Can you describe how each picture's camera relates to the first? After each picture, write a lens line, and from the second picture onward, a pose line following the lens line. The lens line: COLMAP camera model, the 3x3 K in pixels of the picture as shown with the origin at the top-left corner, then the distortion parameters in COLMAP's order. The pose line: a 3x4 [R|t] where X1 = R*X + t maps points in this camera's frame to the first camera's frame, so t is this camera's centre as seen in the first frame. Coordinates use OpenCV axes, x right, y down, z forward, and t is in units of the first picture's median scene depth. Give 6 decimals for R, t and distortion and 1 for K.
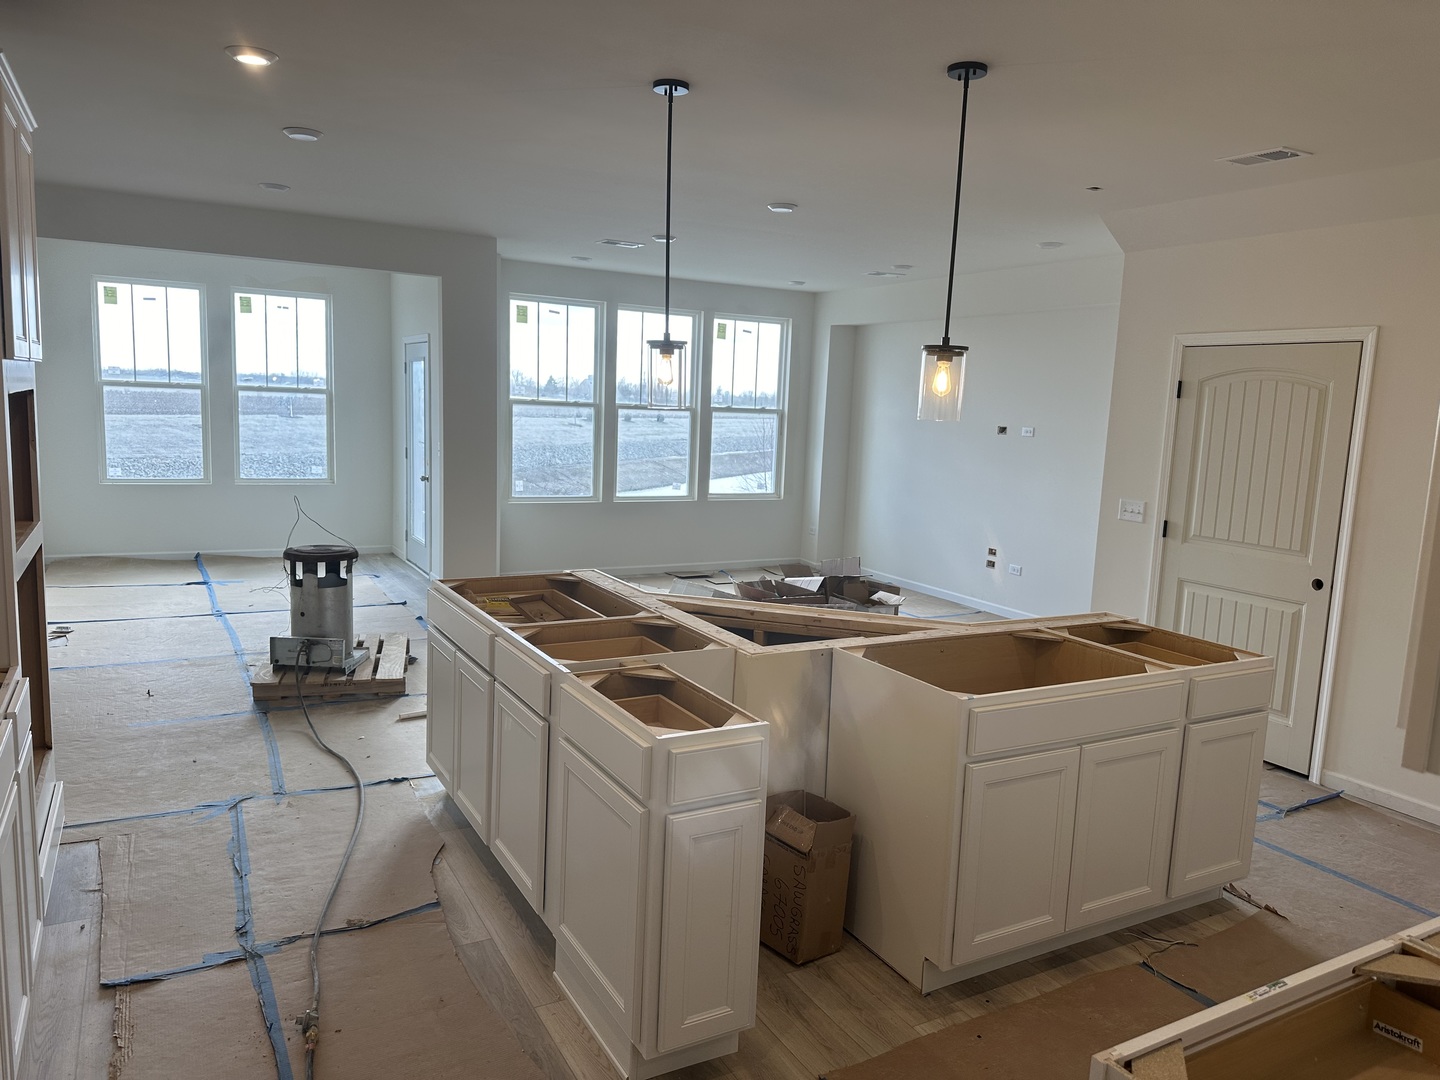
lens RADIAL K [[1005.7, 0, 715.1], [0, 1005.7, 541.5], [0, 0, 1]] dist [0.076530, -0.090335]
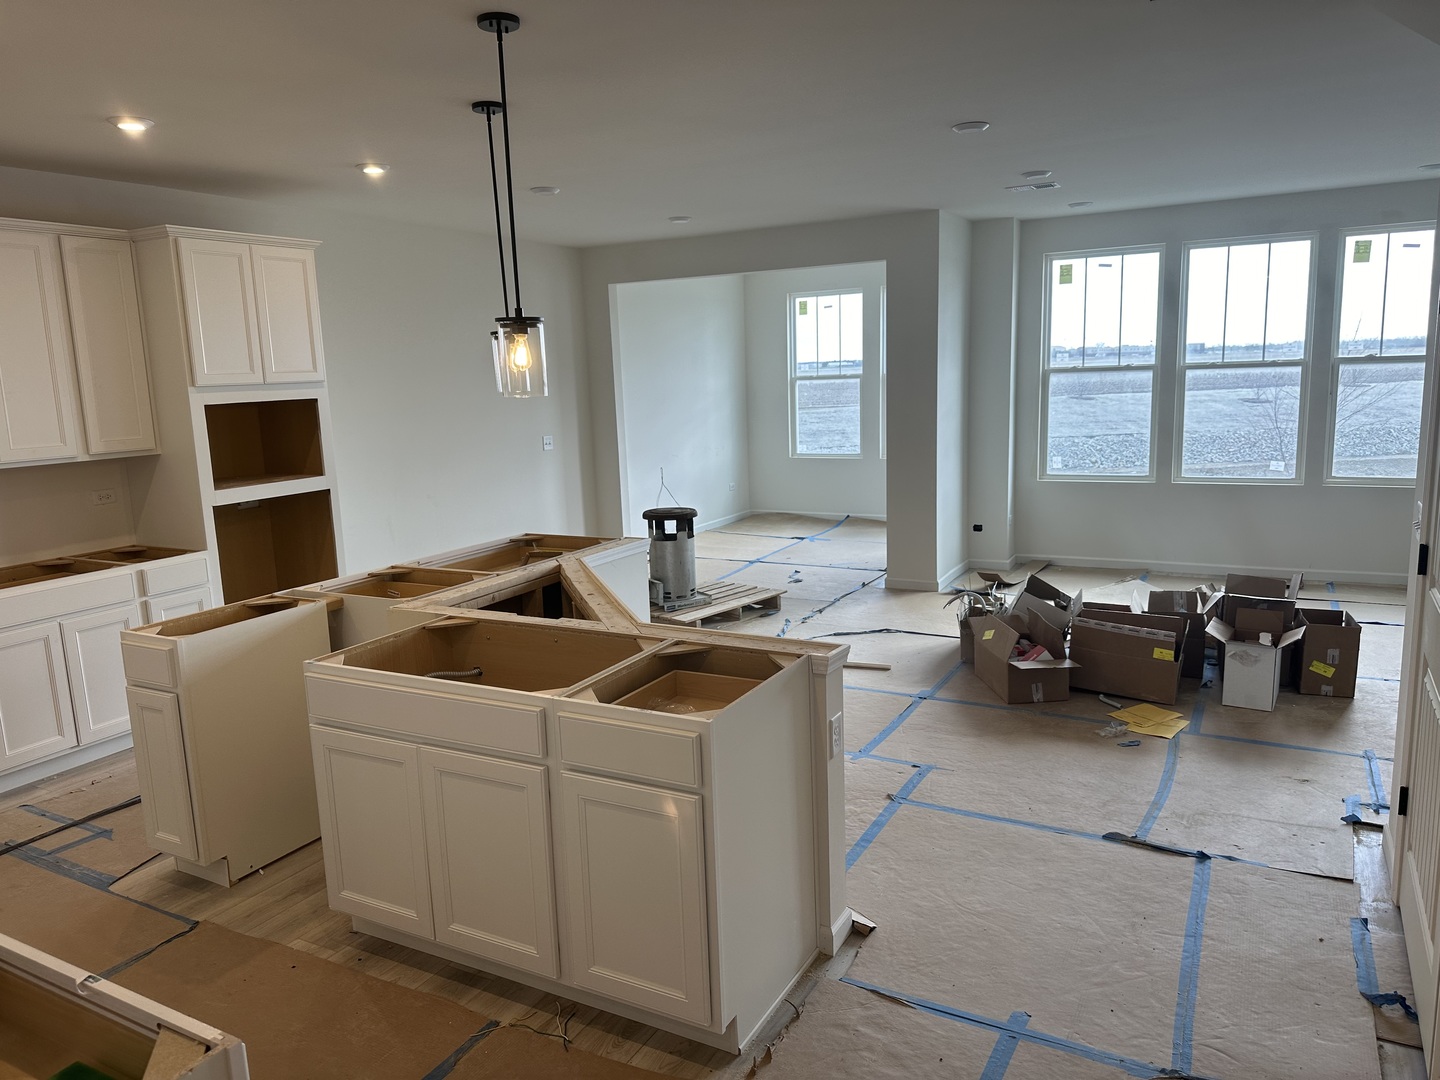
lens RADIAL K [[1005.7, 0, 715.1], [0, 1005.7, 541.5], [0, 0, 1]] dist [0.076530, -0.090335]
pose [[0.524586, 0.082290, -0.847371, 0.433526], [-0.060940, 0.996394, 0.059036, -0.019351], [0.849174, 0.020669, 0.527709, 0.248960]]
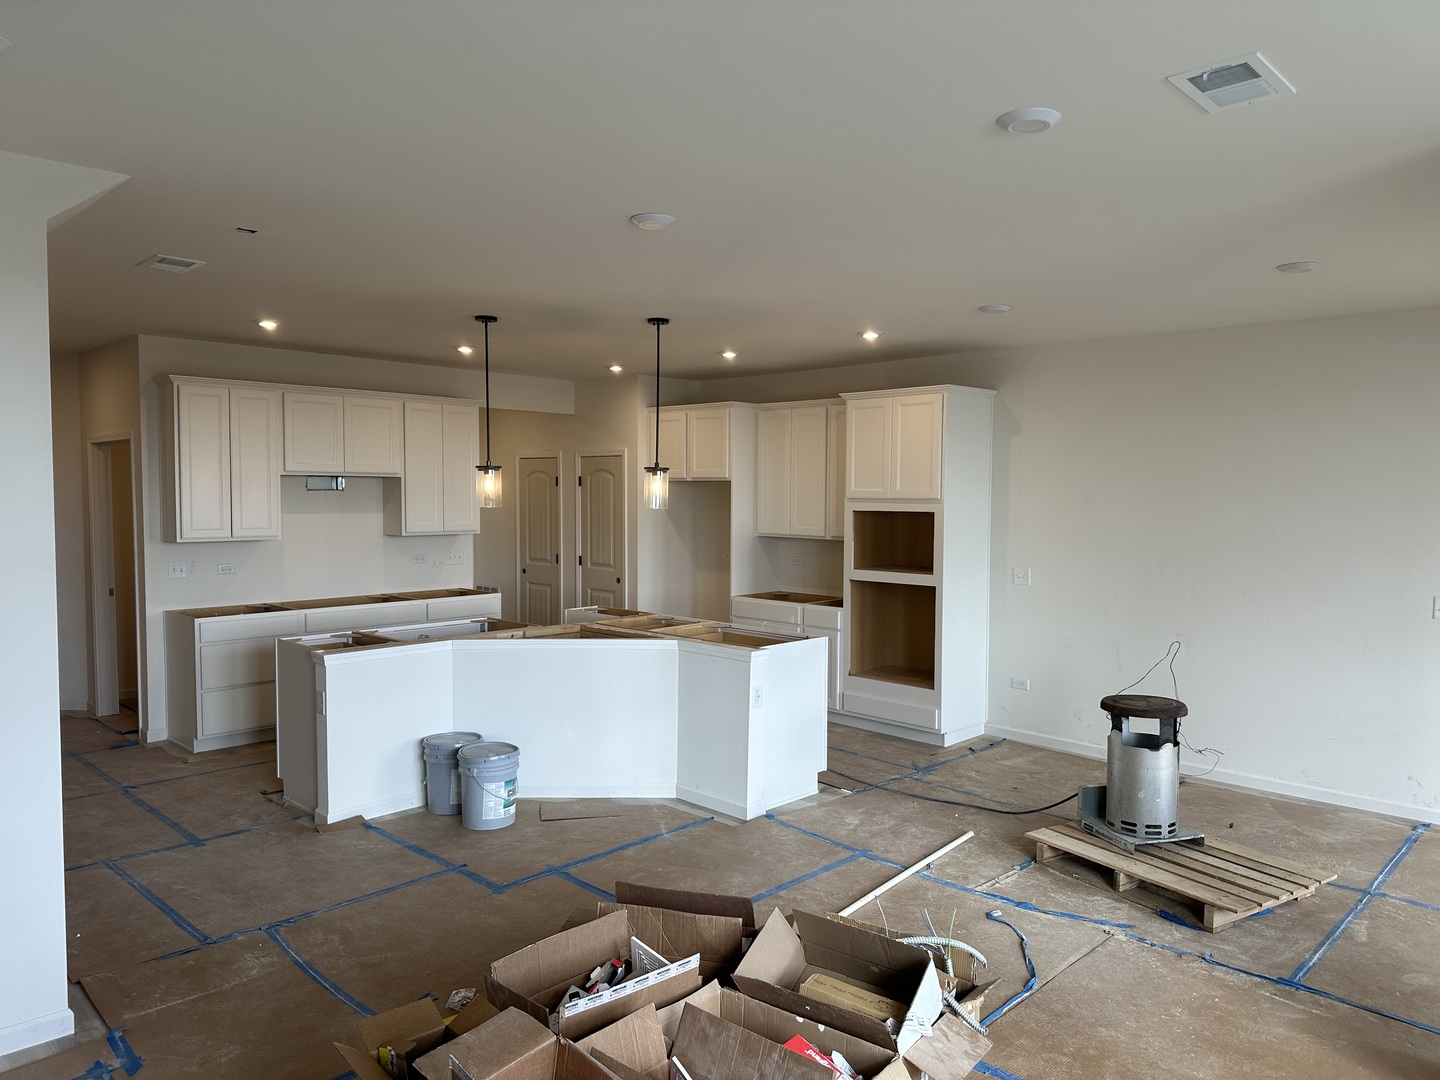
lens RADIAL K [[1005.7, 0, 715.1], [0, 1005.7, 541.5], [0, 0, 1]] dist [0.076530, -0.090335]
pose [[-0.957757, -0.036505, -0.285253, 0.121586], [-0.089116, 0.980758, 0.173702, -0.158237], [0.273423, 0.191785, -0.942581, 1.090097]]
